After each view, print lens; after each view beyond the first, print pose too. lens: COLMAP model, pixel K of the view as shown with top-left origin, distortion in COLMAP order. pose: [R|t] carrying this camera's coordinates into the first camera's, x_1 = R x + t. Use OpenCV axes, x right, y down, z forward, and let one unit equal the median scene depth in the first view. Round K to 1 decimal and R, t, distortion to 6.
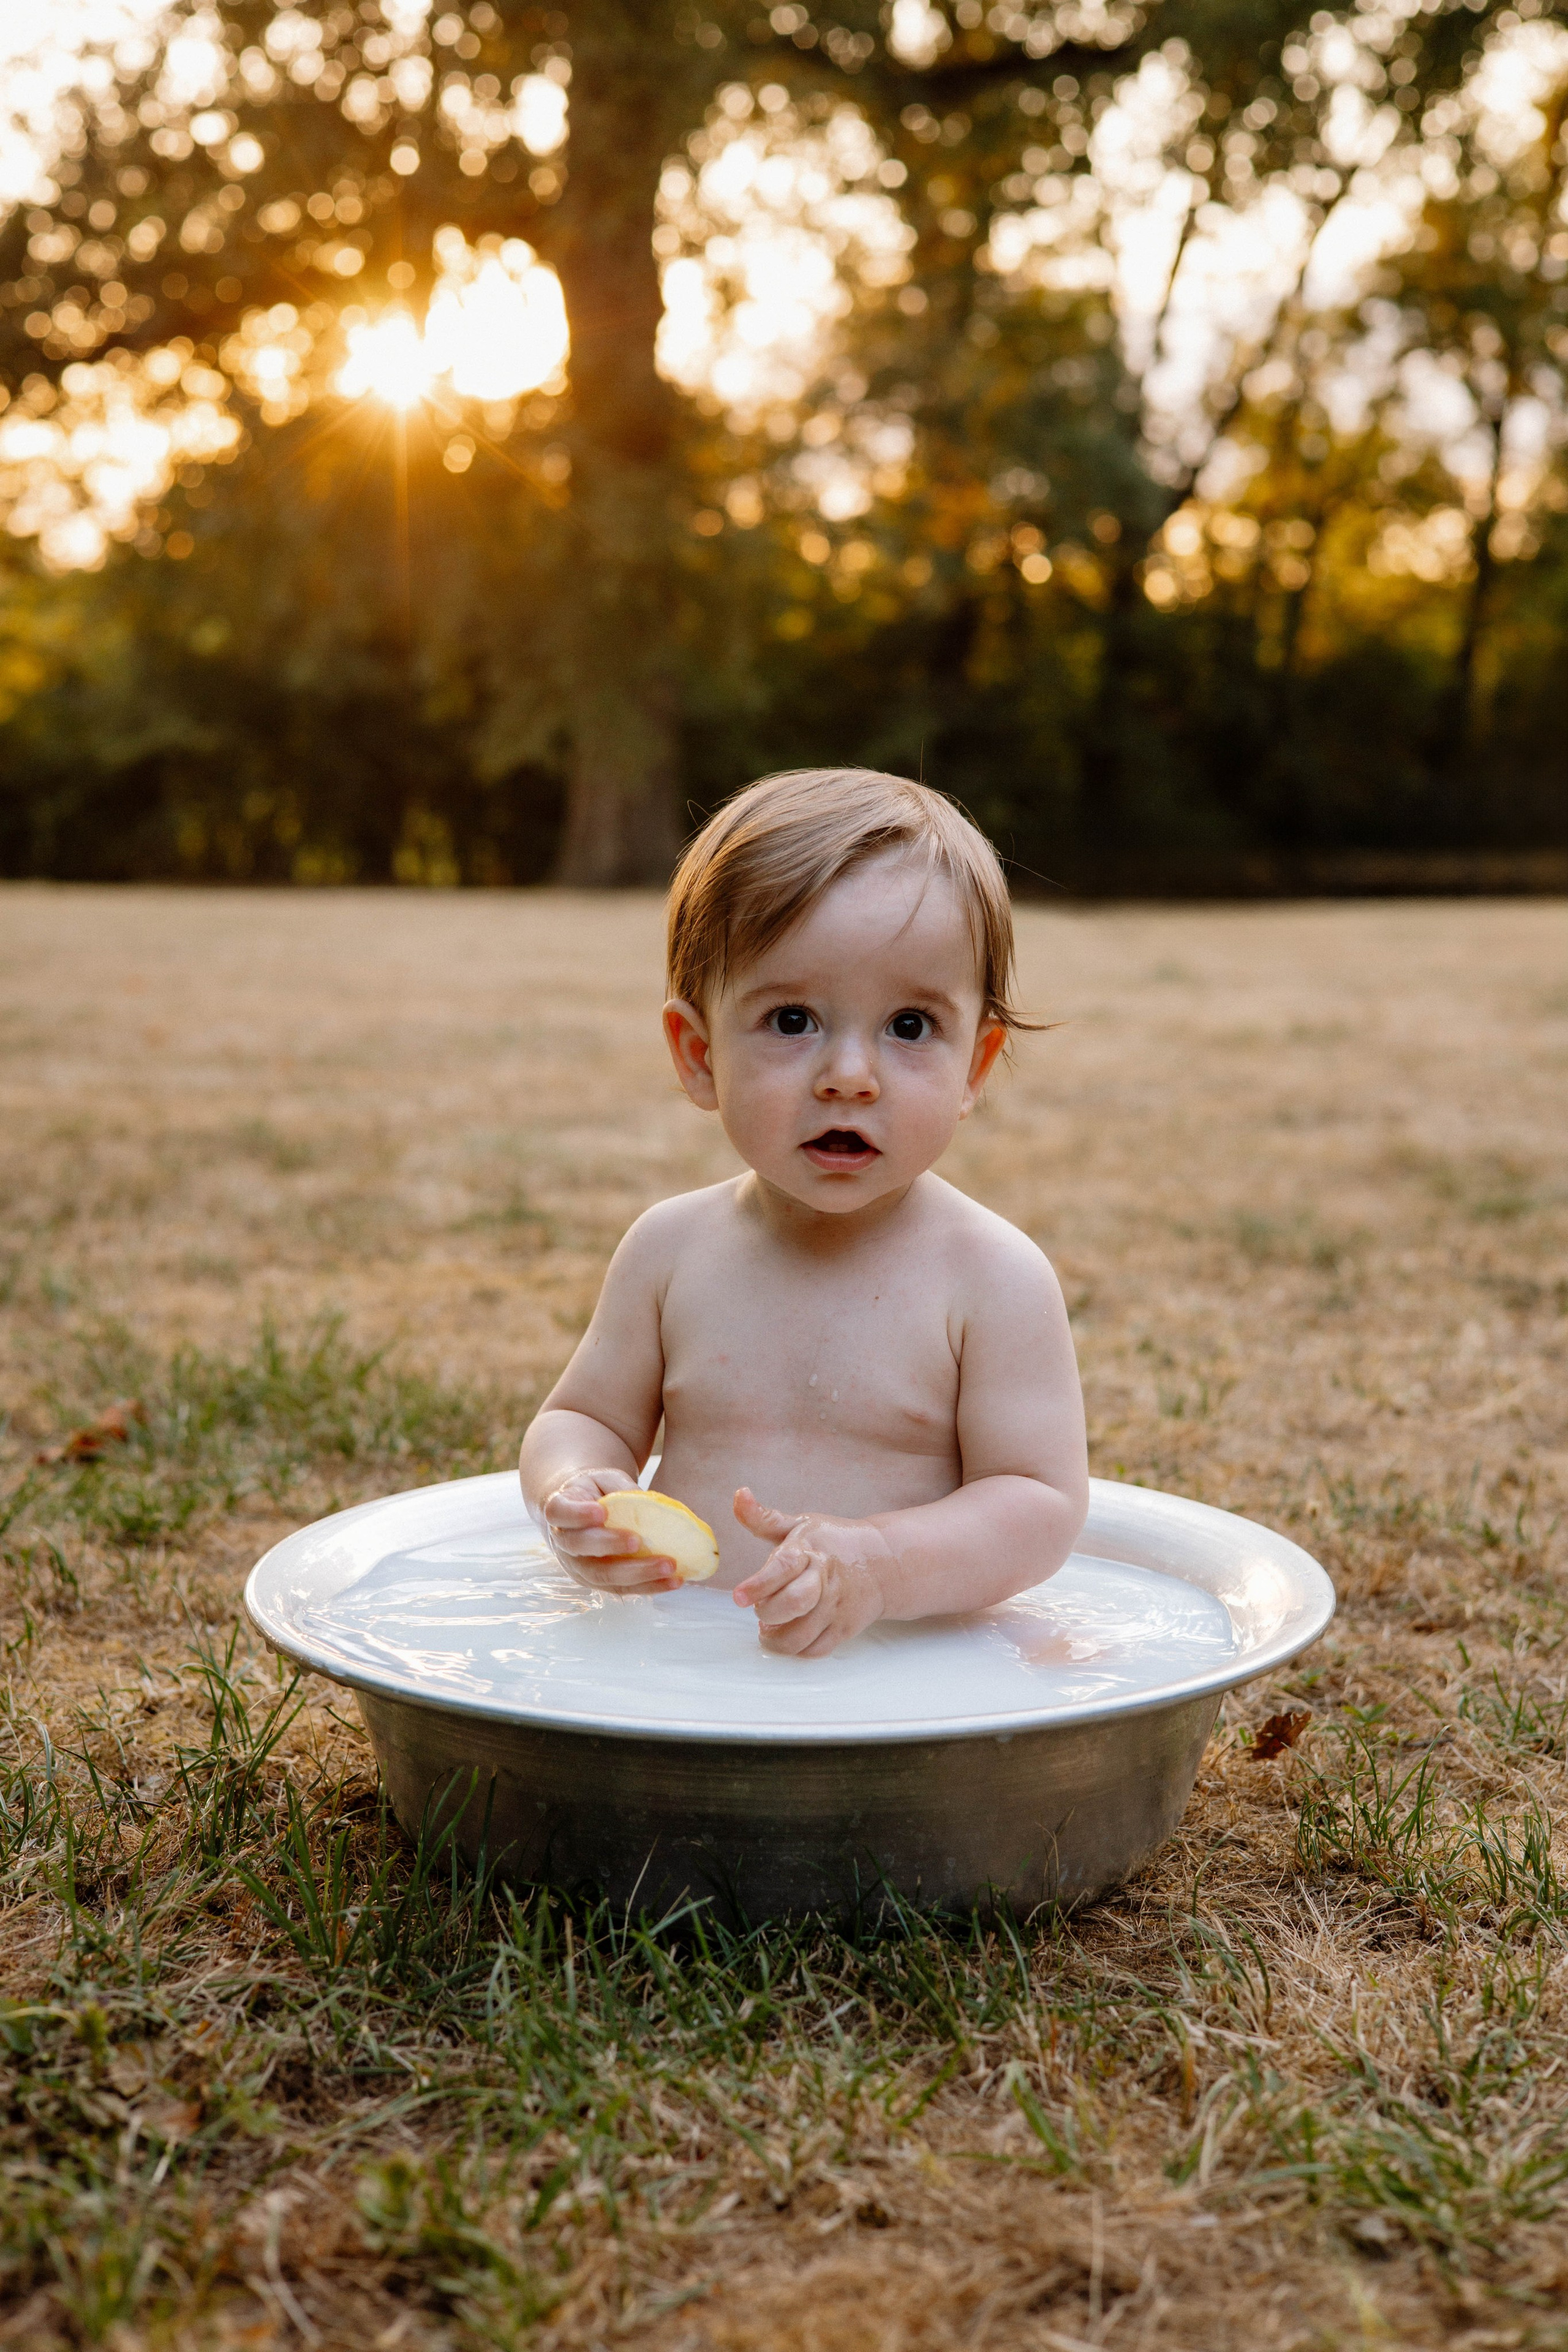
lens RADIAL K [[3410.1, 0, 784.0], [0, 3410.1, 1176.0], [0, 0, 1]] dist [0.009249, -0.069022]
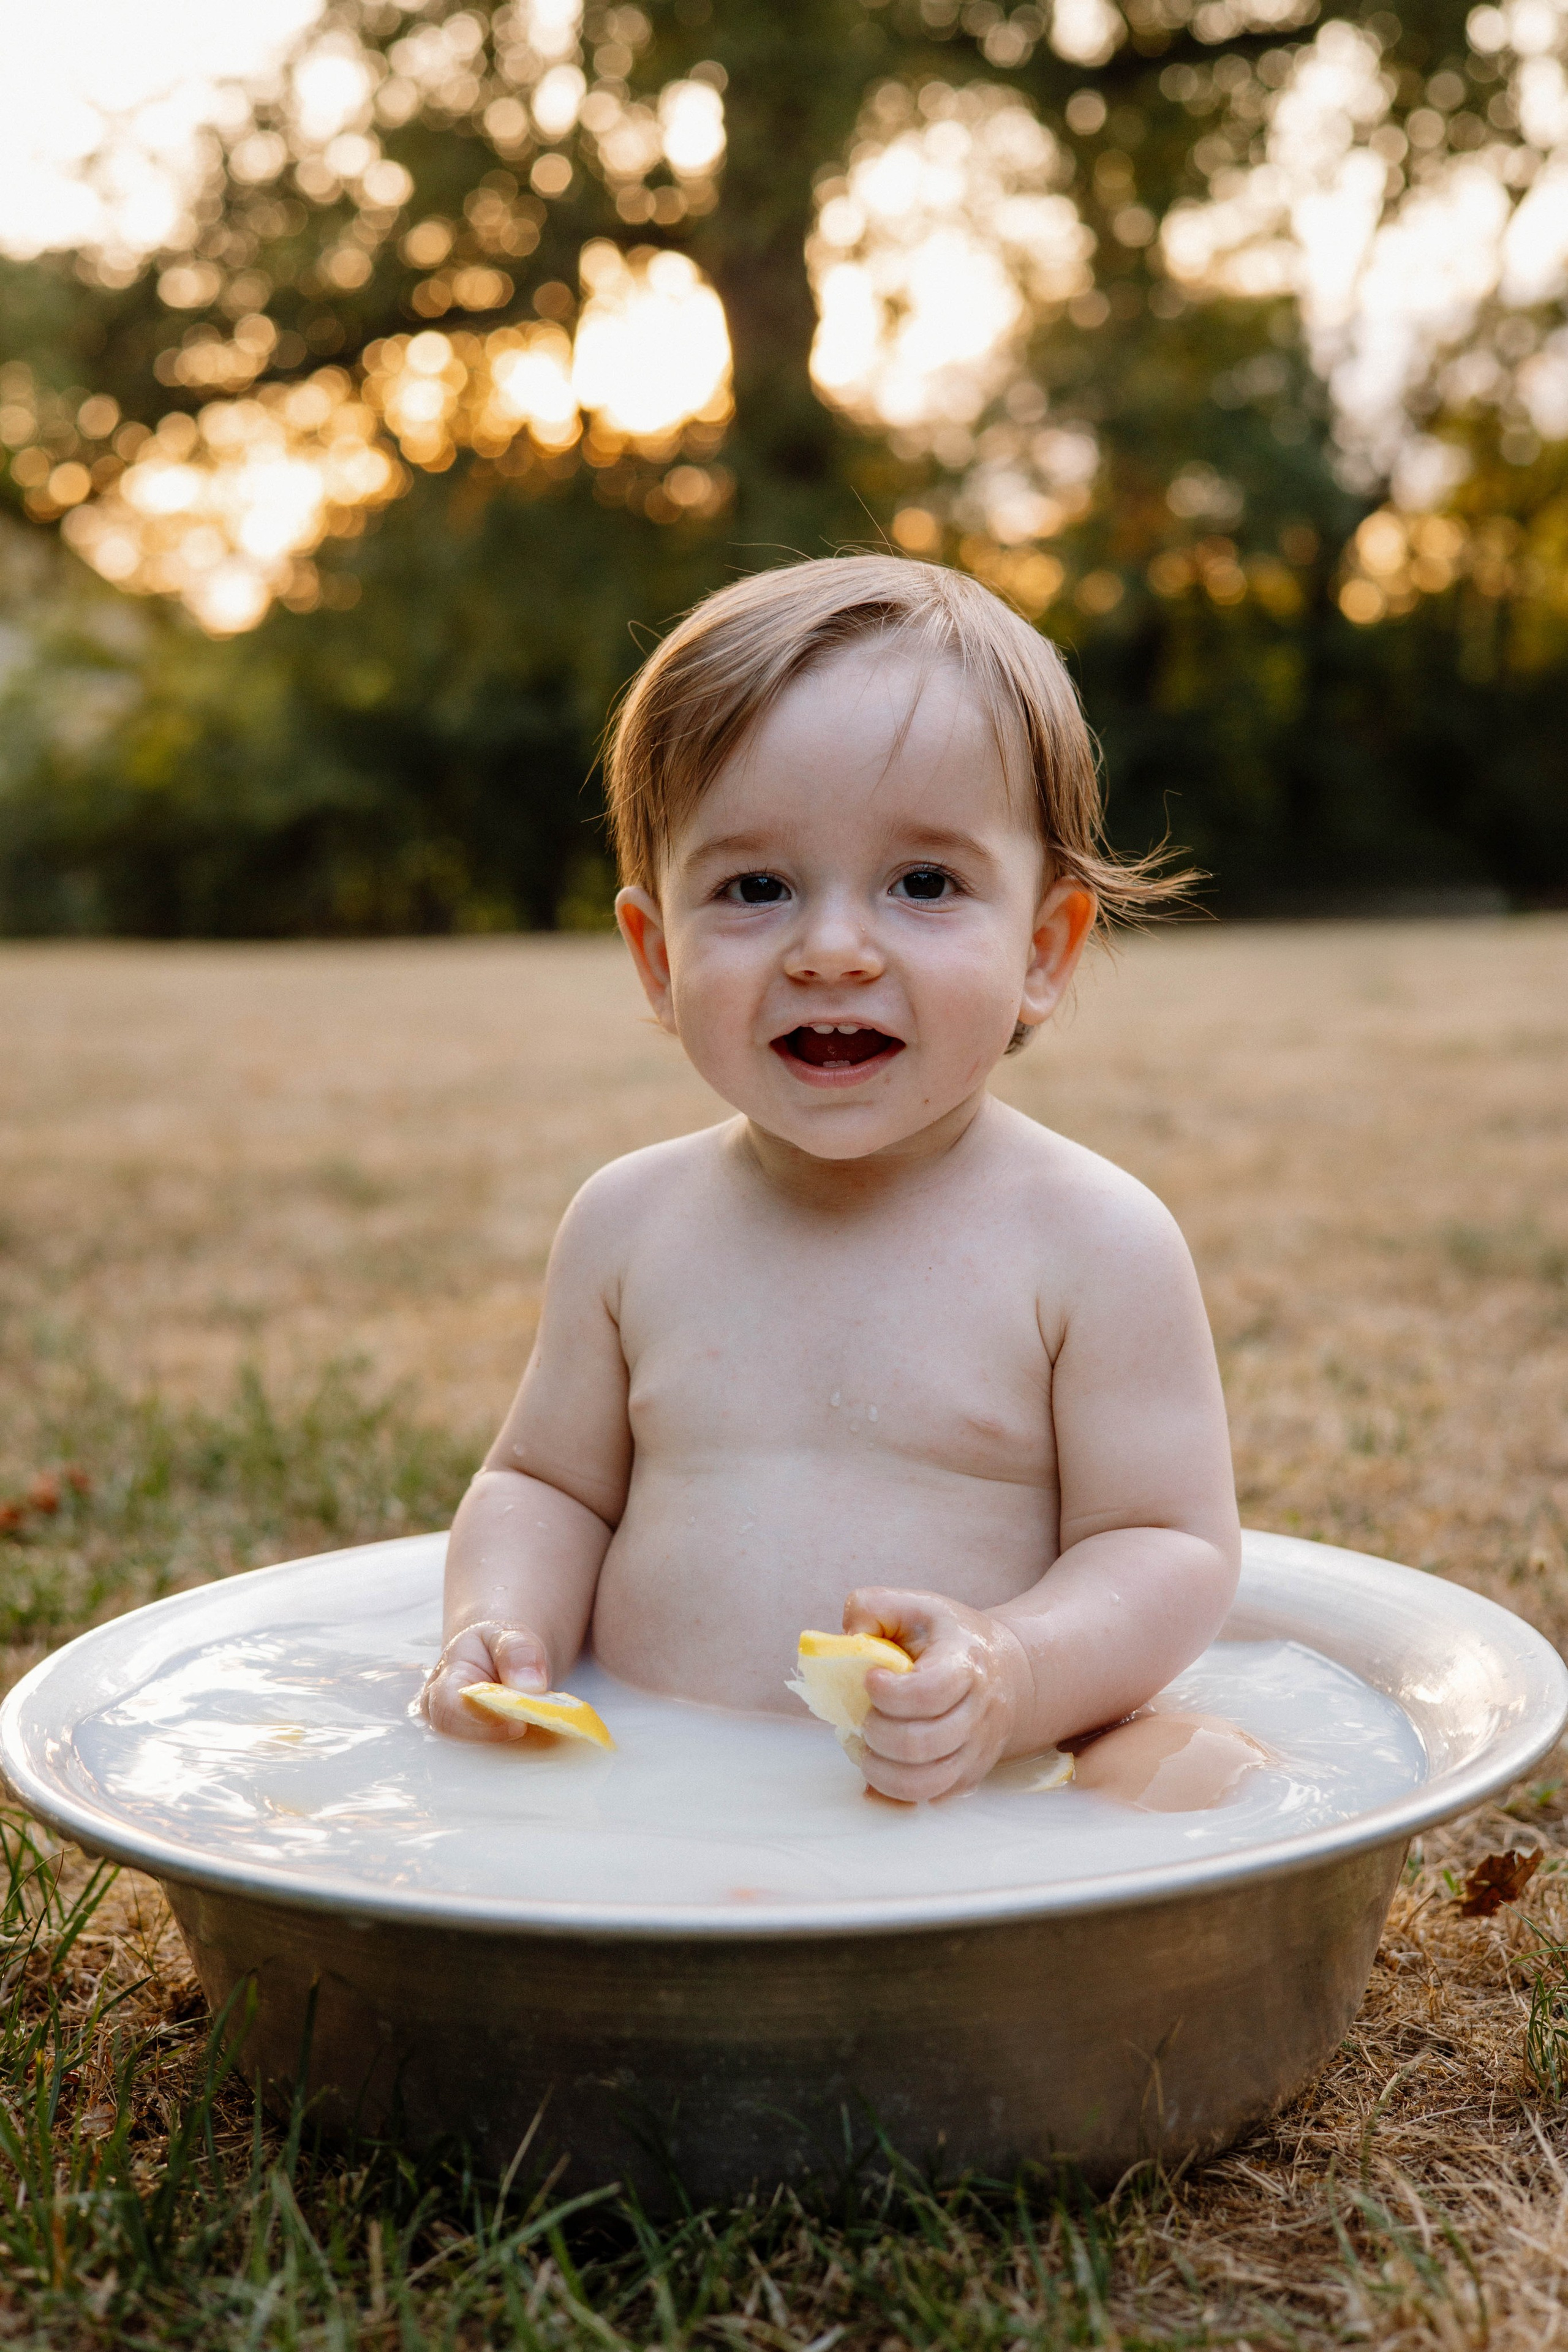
lens RADIAL K [[3481.6, 0, 784.0], [0, 3481.6, 1176.0], [0, 0, 1]] dist [0.016338, -0.075947]
pose [[0.997767, -0.028586, -0.060372, 0.028174], [0.027409, 0.999420, -0.020230, 0.017437], [0.060915, 0.018530, 0.997971, 0.166702]]
